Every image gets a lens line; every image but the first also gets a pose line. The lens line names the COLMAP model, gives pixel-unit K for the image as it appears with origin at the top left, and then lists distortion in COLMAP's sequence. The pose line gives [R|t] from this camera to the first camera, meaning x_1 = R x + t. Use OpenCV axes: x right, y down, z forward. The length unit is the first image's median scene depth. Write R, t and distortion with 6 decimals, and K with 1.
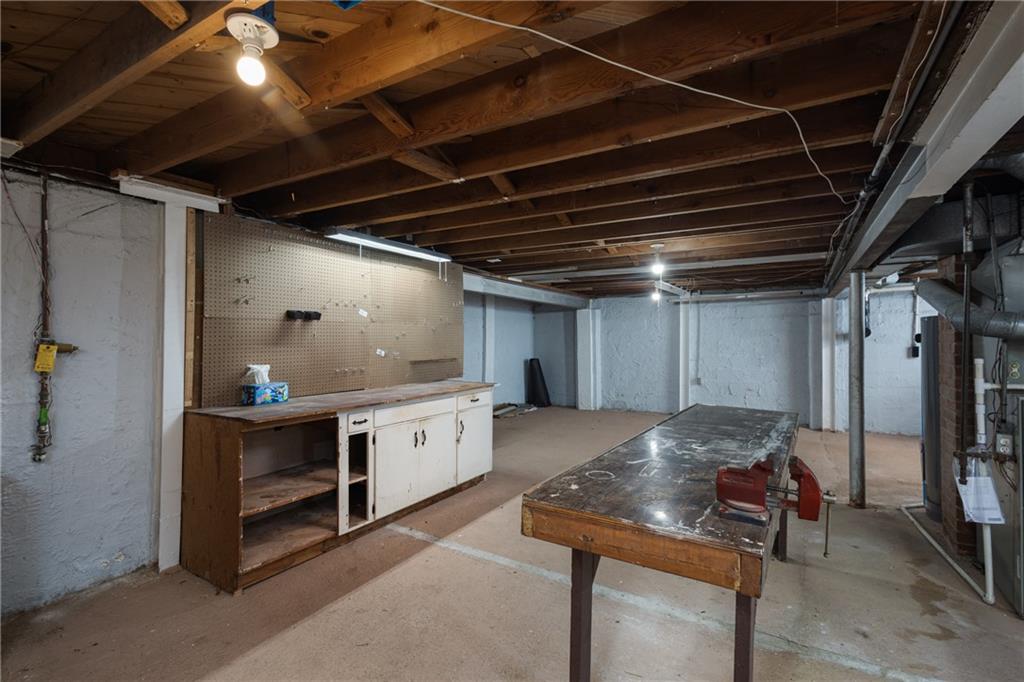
lens RADIAL K [[469.8, 0, 513.8], [0, 469.8, 337.7], [0, 0, 1]] dist [0.000908, 0.000994]
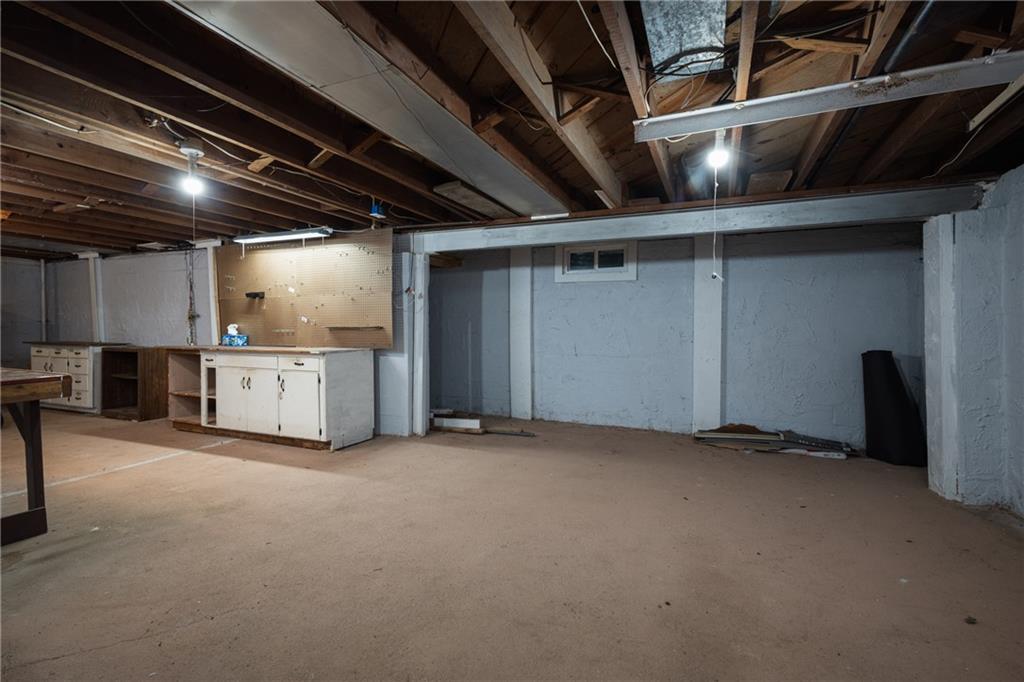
lens RADIAL K [[469.8, 0, 511.8], [0, 469.8, 335.4], [0, 0, 1]] dist [0.000908, 0.000994]
pose [[0.124812, 0.011292, -0.992116, 1.099766], [-0.000208, 0.999936, 0.011355, 0.063174], [0.992180, -0.001211, 0.124806, 1.457795]]
